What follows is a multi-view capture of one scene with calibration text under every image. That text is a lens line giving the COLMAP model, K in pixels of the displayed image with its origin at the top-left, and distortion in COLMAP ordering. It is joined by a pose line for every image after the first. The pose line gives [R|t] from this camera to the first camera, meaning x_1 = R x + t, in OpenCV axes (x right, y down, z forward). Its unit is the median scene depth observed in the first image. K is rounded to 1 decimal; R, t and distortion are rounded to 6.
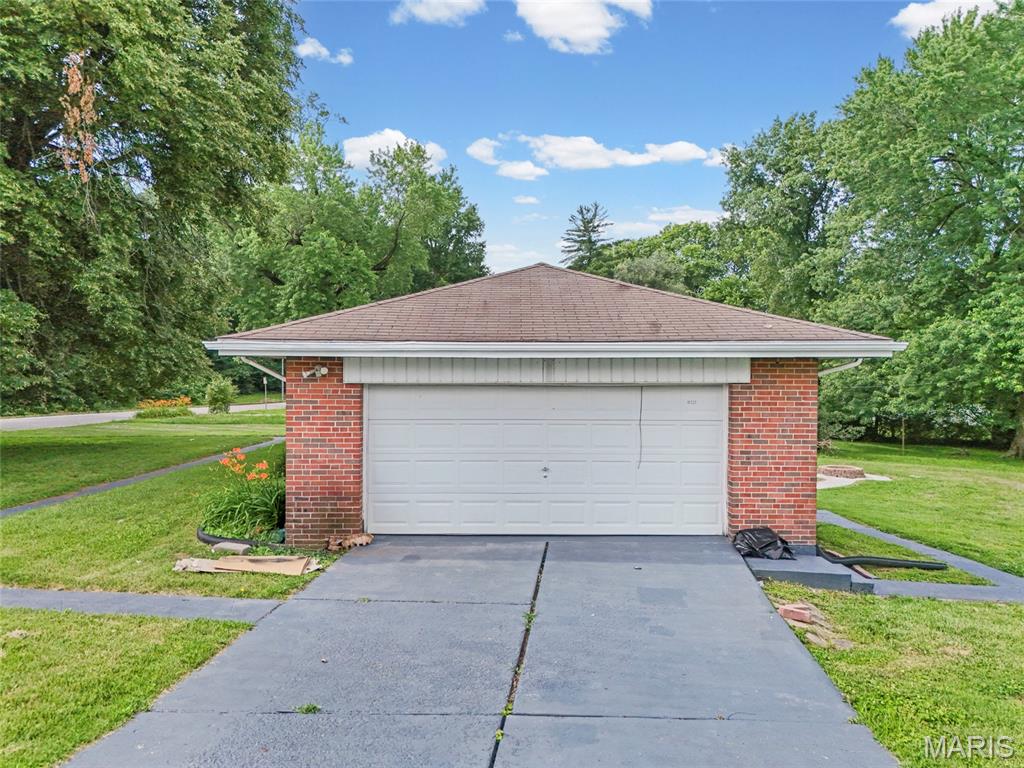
lens RADIAL K [[736.6, 0, 512.0], [0, 736.6, 384.0], [0, 0, 1]] dist [0.065010, -0.061241]
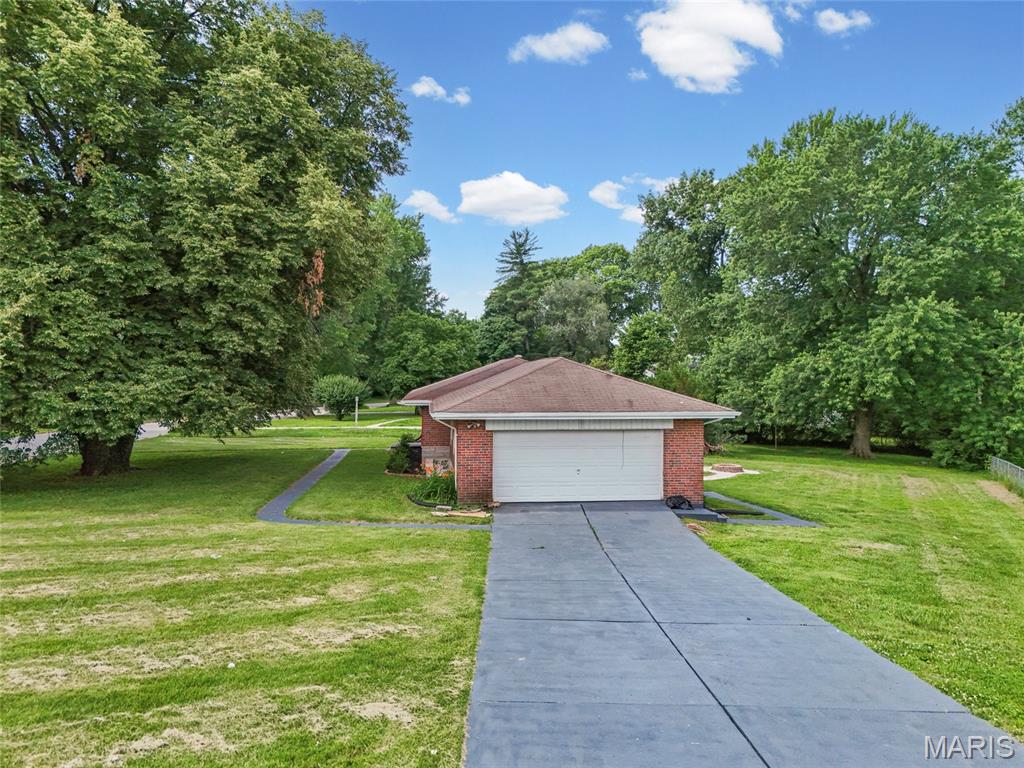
lens RADIAL K [[734.3, 0, 507.9], [0, 734.3, 382.4], [0, 0, 1]] dist [0.061796, -0.051069]
pose [[0.994259, -0.002155, 0.106978, -0.264689], [0.002441, 0.999994, -0.002548, -0.090319], [-0.106971, 0.002794, 0.994258, -0.739096]]
